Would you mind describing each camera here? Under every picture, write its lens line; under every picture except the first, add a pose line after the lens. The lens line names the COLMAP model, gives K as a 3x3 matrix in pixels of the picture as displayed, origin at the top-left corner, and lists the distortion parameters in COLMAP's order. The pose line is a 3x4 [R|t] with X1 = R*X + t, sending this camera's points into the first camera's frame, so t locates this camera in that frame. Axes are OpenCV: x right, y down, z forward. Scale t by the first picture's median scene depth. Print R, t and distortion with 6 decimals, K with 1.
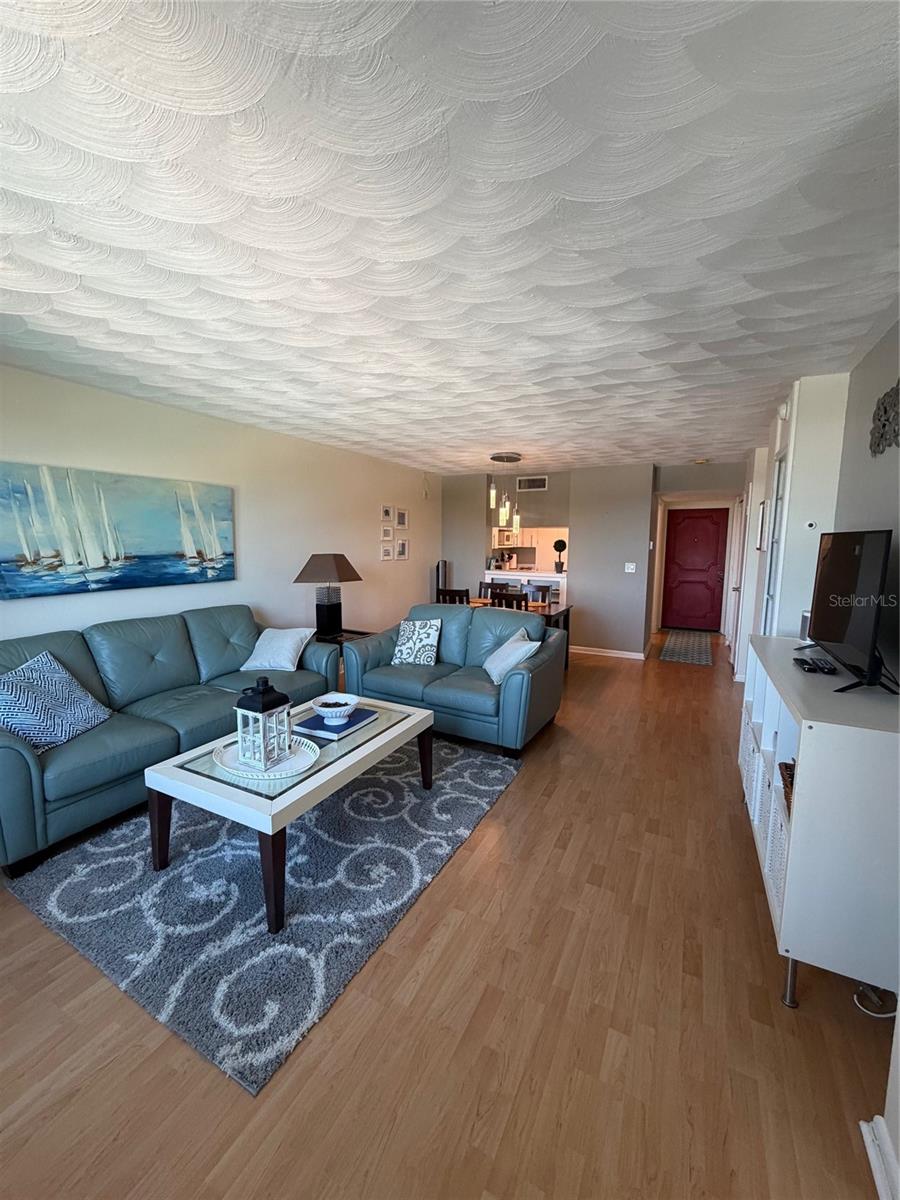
lens RADIAL K [[479.5, 0, 445.7], [0, 479.5, 597.9], [0, 0, 1]] dist [-0.000770, 0.000566]
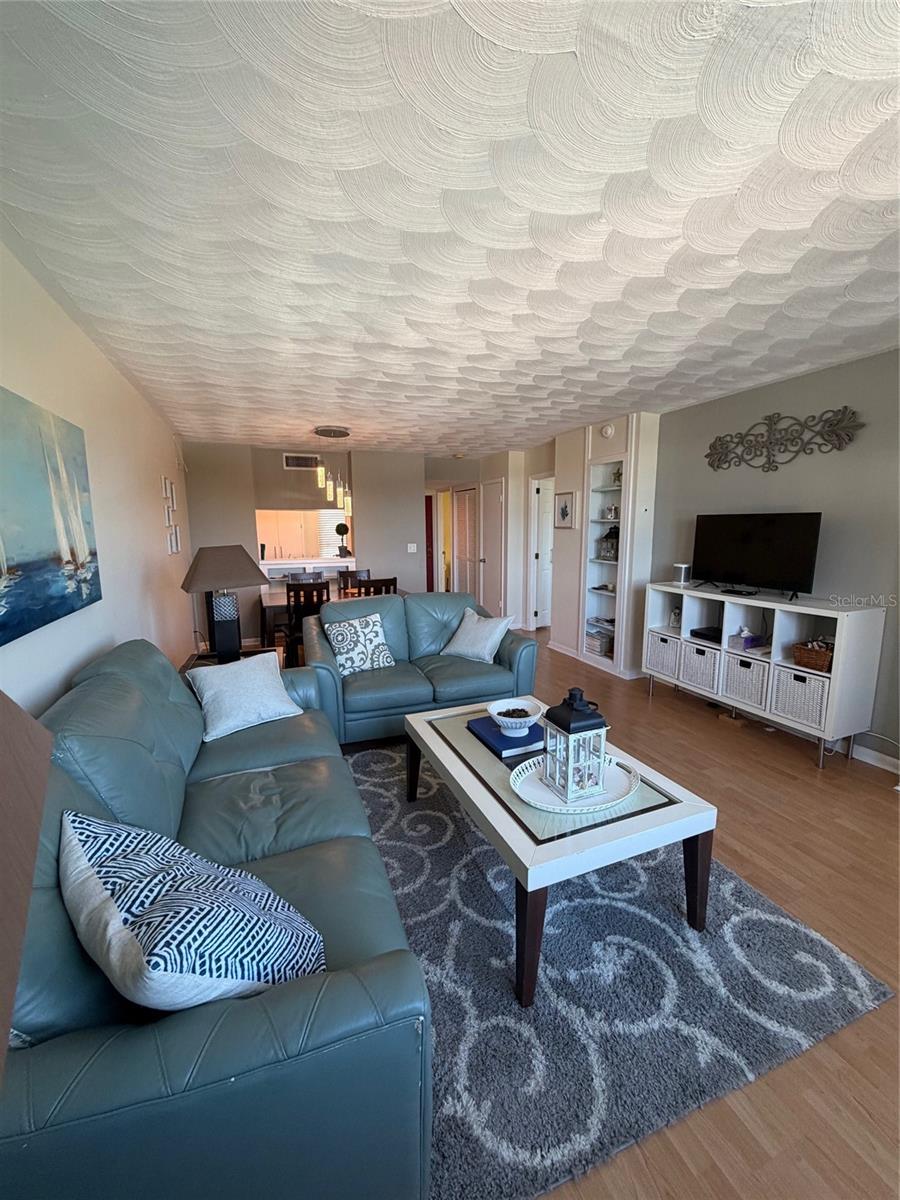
lens RADIAL K [[479.5, 0, 448.3], [0, 479.5, 598.5], [0, 0, 1]] dist [-0.000770, 0.000566]
pose [[0.647627, -0.128469, 0.751049, -0.746473], [0.103480, 0.991381, 0.080348, -0.051876], [-0.754898, 0.025684, 0.655339, 0.413824]]
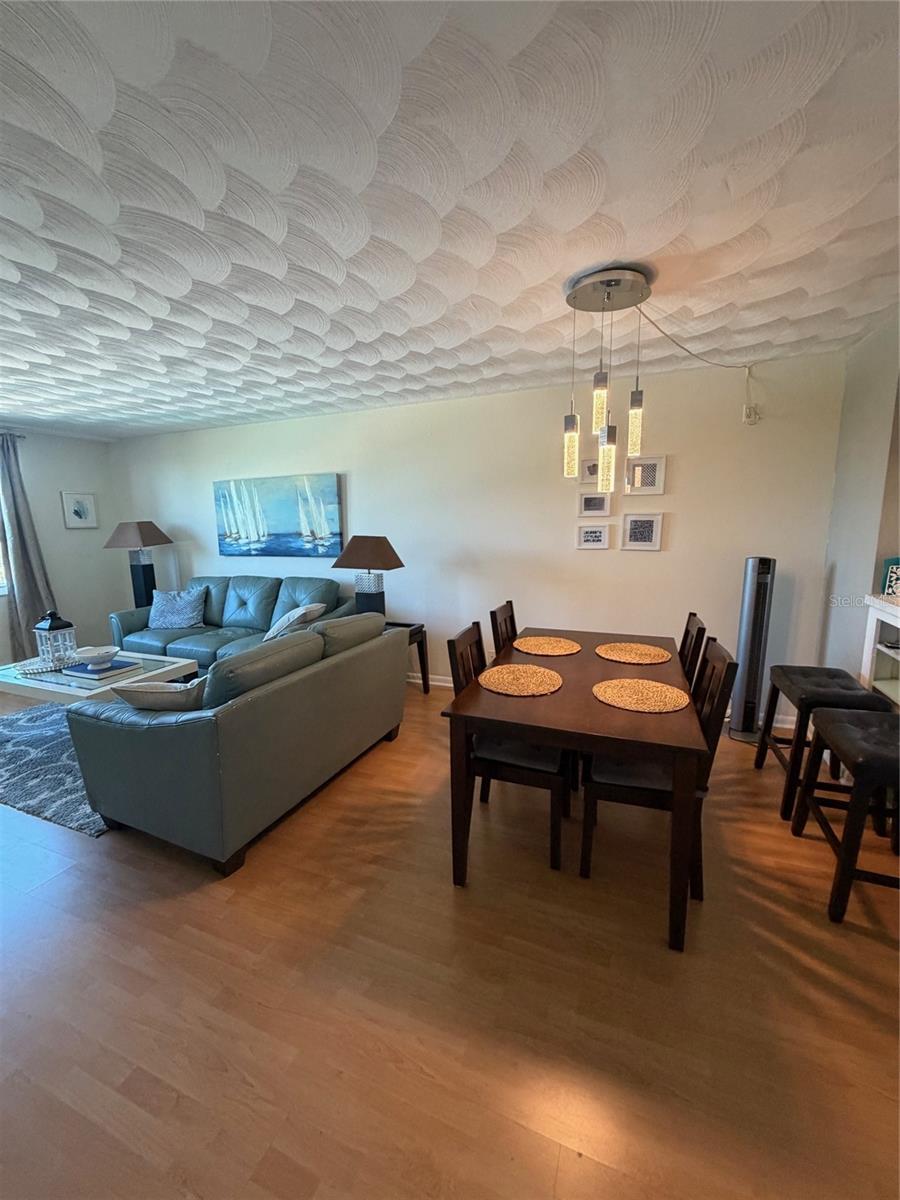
lens RADIAL K [[479.5, 0, 451.5], [0, 479.5, 595.7], [0, 0, 1]] dist [-0.000770, 0.000566]
pose [[0.088648, 0.100296, -0.991001, 0.855361], [-0.121582, 0.988568, 0.089174, -0.099758], [0.988615, 0.112583, 0.099828, 1.440022]]
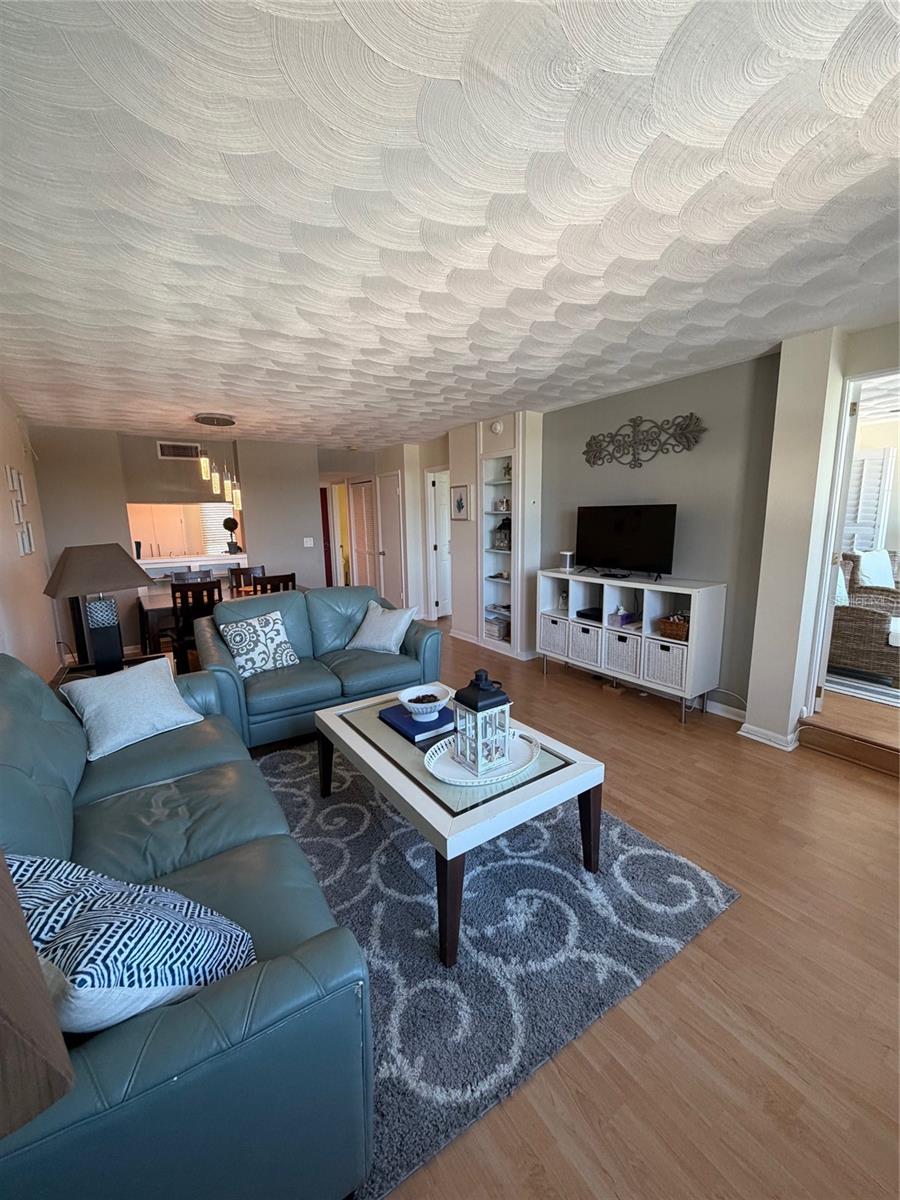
lens RADIAL K [[479.5, 0, 449.3], [0, 479.5, 598.6], [0, 0, 1]] dist [-0.000770, 0.000566]
pose [[0.469150, -0.166842, 0.867215, -0.769811], [0.126812, 0.984542, 0.120811, -0.053759], [-0.873966, 0.053295, 0.483055, 0.409750]]
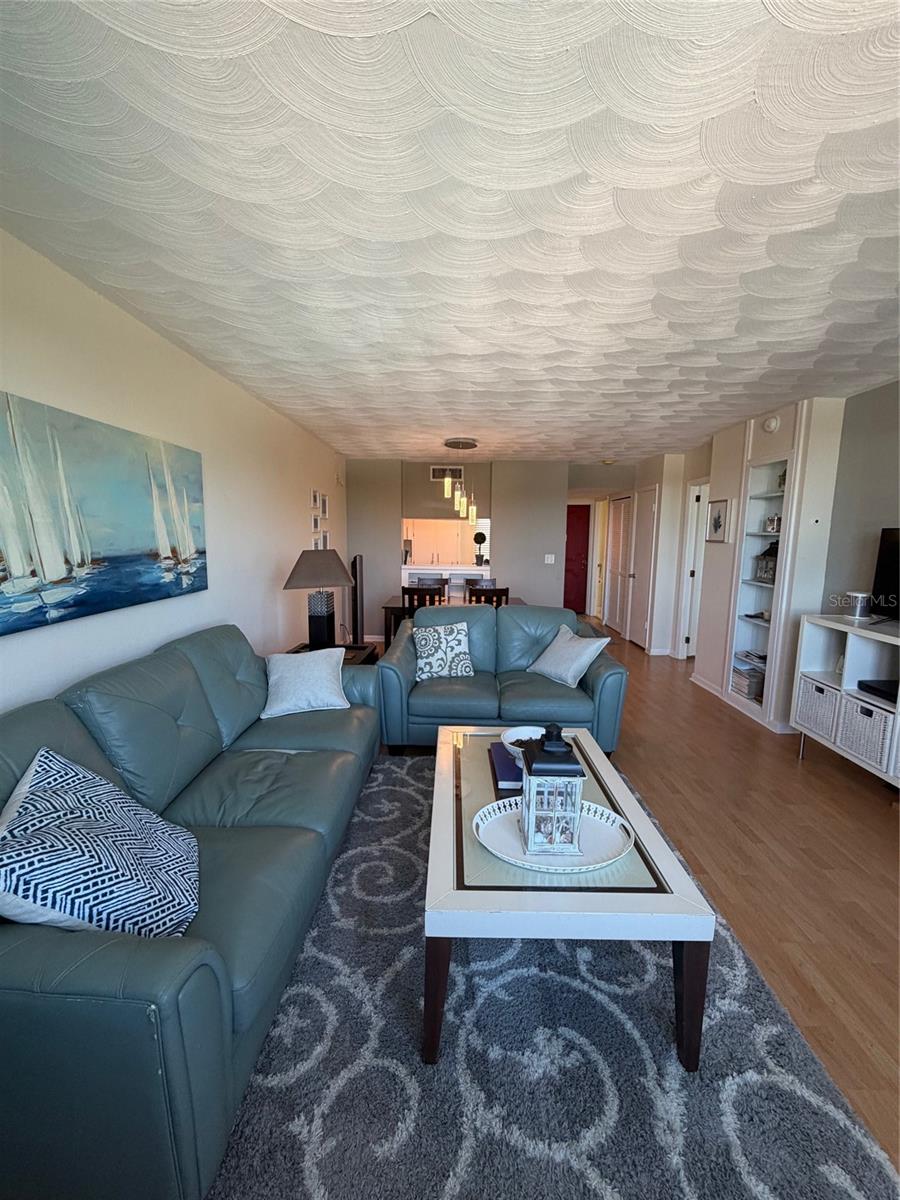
lens RADIAL K [[479.5, 0, 446.7], [0, 479.5, 598.1], [0, 0, 1]] dist [-0.000770, 0.000566]
pose [[0.892757, -0.057532, 0.446851, -0.552088], [0.049795, 0.998337, 0.029051, -0.034712], [-0.447779, -0.003684, 0.894137, 0.290279]]
